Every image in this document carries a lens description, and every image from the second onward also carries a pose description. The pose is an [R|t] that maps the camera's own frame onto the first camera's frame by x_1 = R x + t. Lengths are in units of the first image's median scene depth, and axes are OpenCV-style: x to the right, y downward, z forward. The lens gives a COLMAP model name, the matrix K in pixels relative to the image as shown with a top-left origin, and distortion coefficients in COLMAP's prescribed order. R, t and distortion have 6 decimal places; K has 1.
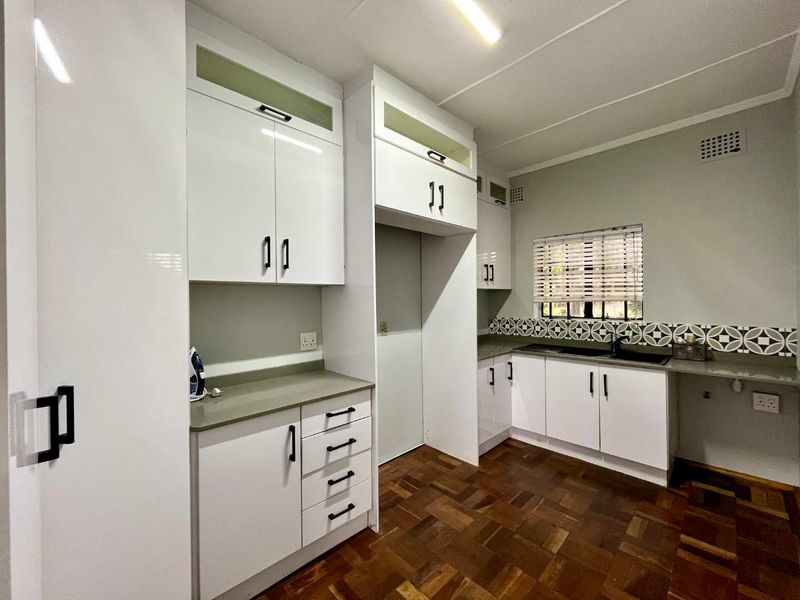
lens RADIAL K [[325.2, 0, 403.9], [0, 325.2, 301.1], [0, 0, 1]] dist [-0.003254, 0.000346]
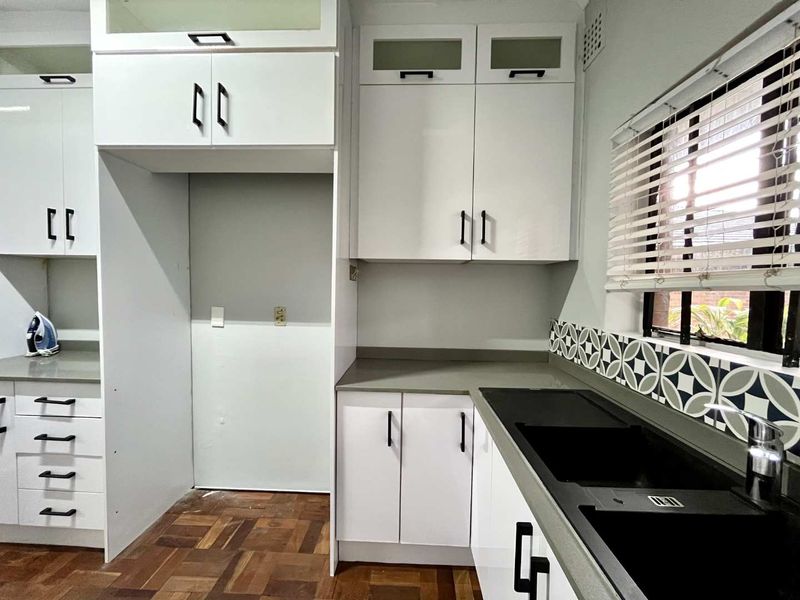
lens RADIAL K [[325.2, 0, 400.1], [0, 325.2, 298.0], [0, 0, 1]] dist [-0.003254, 0.000346]
pose [[0.684513, 0.054147, -0.726987, 0.845007], [-0.027578, 0.998447, 0.048399, 0.000257], [0.728479, -0.013080, 0.684944, 0.870757]]
